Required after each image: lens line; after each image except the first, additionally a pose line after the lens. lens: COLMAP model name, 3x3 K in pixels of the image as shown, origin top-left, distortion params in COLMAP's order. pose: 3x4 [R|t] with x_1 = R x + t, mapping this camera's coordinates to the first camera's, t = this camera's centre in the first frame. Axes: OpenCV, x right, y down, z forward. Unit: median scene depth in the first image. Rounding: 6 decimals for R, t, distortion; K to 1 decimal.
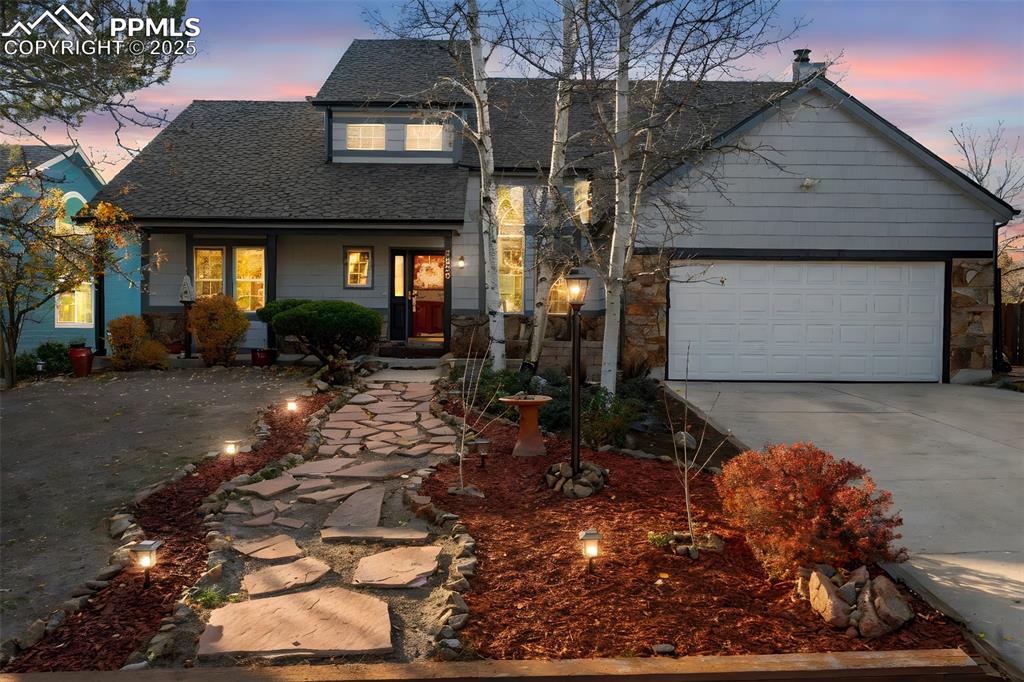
lens RADIAL K [[776.3, 0, 512.0], [0, 776.3, 341.0], [0, 0, 1]] dist [0.000857, 0.000609]
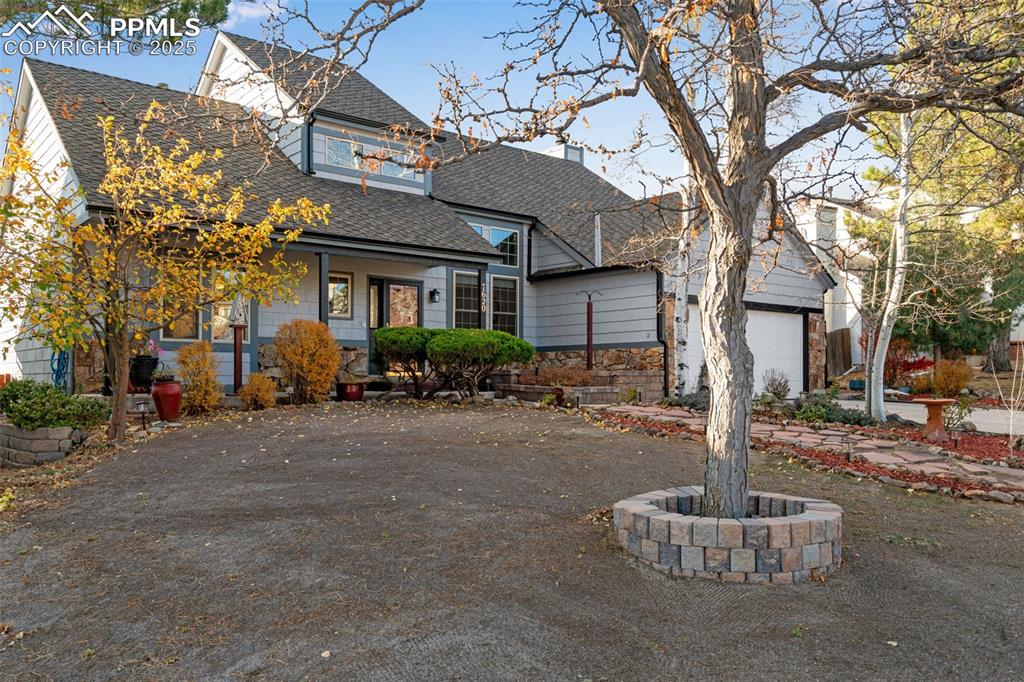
lens RADIAL K [[782.0, 0, 512.8], [0, 782.0, 372.9], [0, 0, 1]] dist [0.000710, -0.001050]
pose [[0.787629, -0.004385, 0.616134, -0.785539], [0.018740, 0.999683, -0.016841, 0.020260], [-0.615865, 0.024811, 0.787461, 0.202068]]
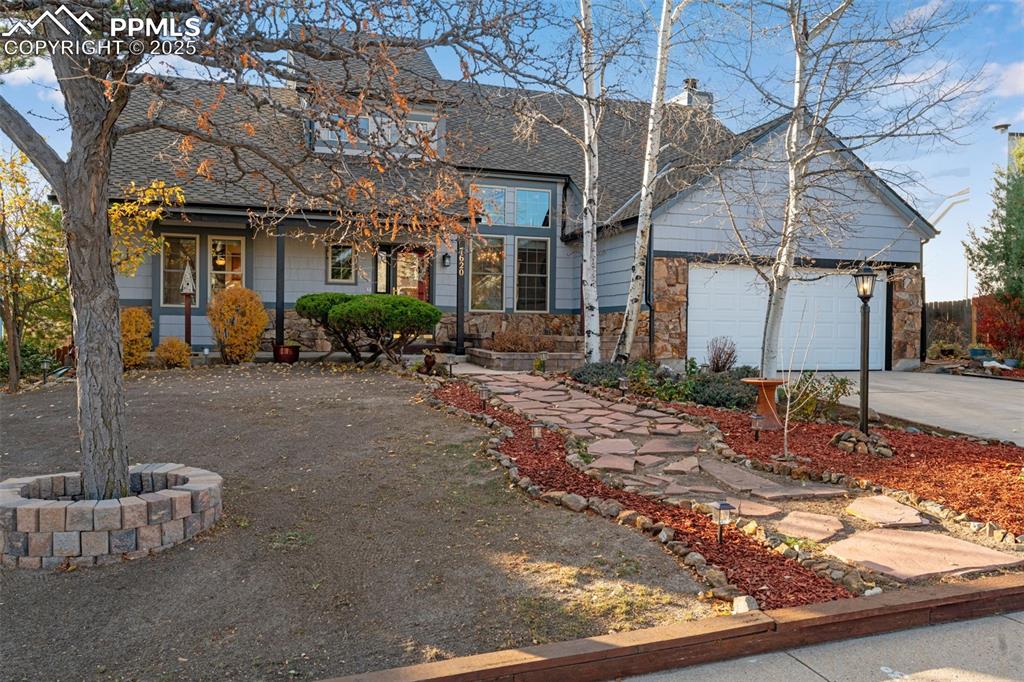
lens RADIAL K [[776.3, 0, 512.0], [0, 776.3, 341.0], [0, 0, 1]] dist [0.000857, 0.000609]
pose [[0.954223, -0.001197, 0.299095, -0.371777], [0.003131, 0.999977, -0.005988, 0.013568], [-0.299081, 0.006650, 0.954204, 0.014063]]
